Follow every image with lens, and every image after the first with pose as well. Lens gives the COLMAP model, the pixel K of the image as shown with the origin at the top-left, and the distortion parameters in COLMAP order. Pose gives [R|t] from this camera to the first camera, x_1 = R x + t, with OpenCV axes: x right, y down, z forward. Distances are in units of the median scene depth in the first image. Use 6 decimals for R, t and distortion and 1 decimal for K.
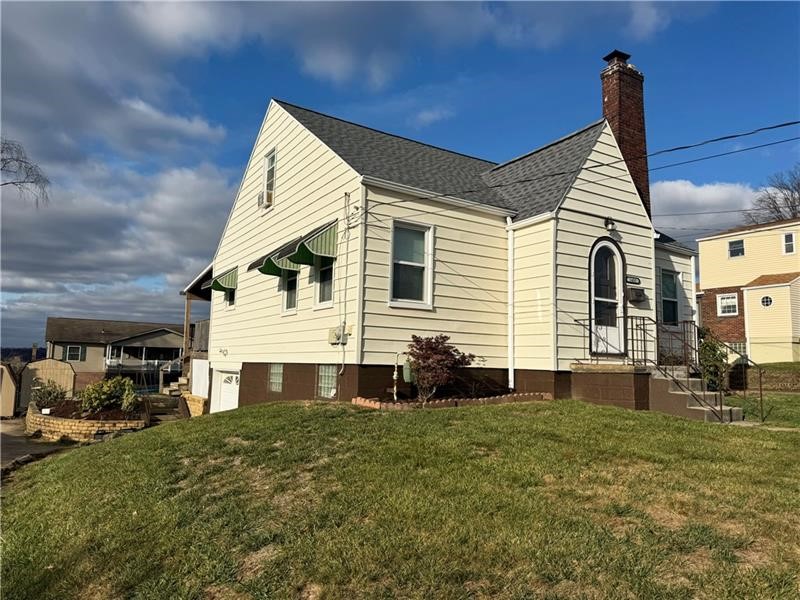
lens RADIAL K [[558.1, 0, 400.0], [0, 558.1, 300.0], [0, 0, 1]] dist [0.039405, 0.000011]
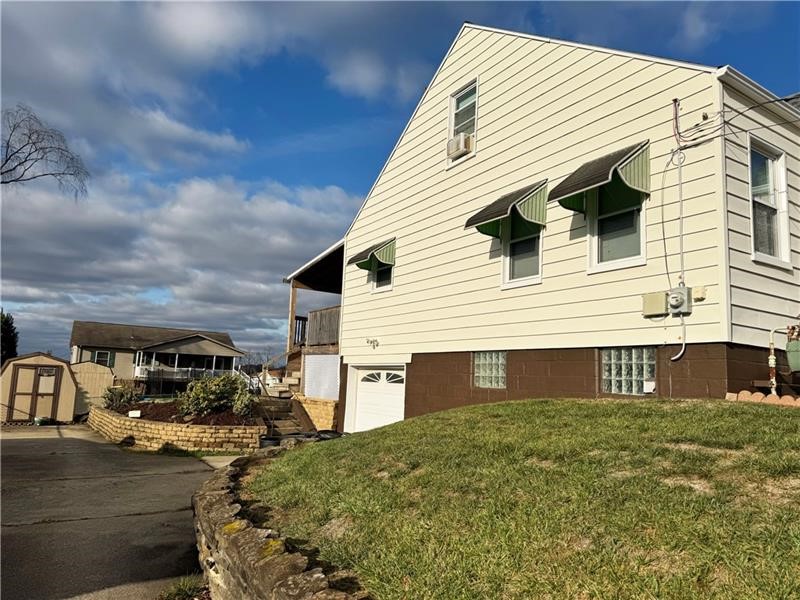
lens RADIAL K [[543.7, 0, 400.0], [0, 543.7, 300.0], [0, 0, 1]] dist [0.064134, -0.000857]
pose [[0.999703, 0.020646, 0.012938, -0.234459], [-0.020167, 0.999144, -0.036130, 0.047776], [-0.013673, 0.035858, 0.999263, 0.168694]]
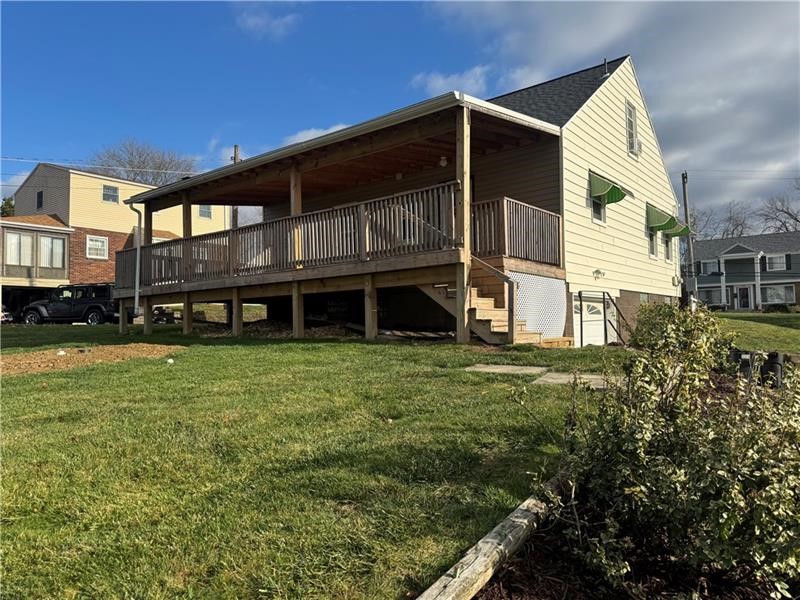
lens RADIAL K [[569.4, 0, 400.0], [0, 569.4, 300.0], [0, 0, 1]] dist [0.008133, 0.002535]
pose [[-0.335361, 0.029043, 0.941642, -0.814800], [-0.096821, 0.993170, -0.065115, 0.173742], [-0.937101, -0.113008, -0.330258, 1.270397]]
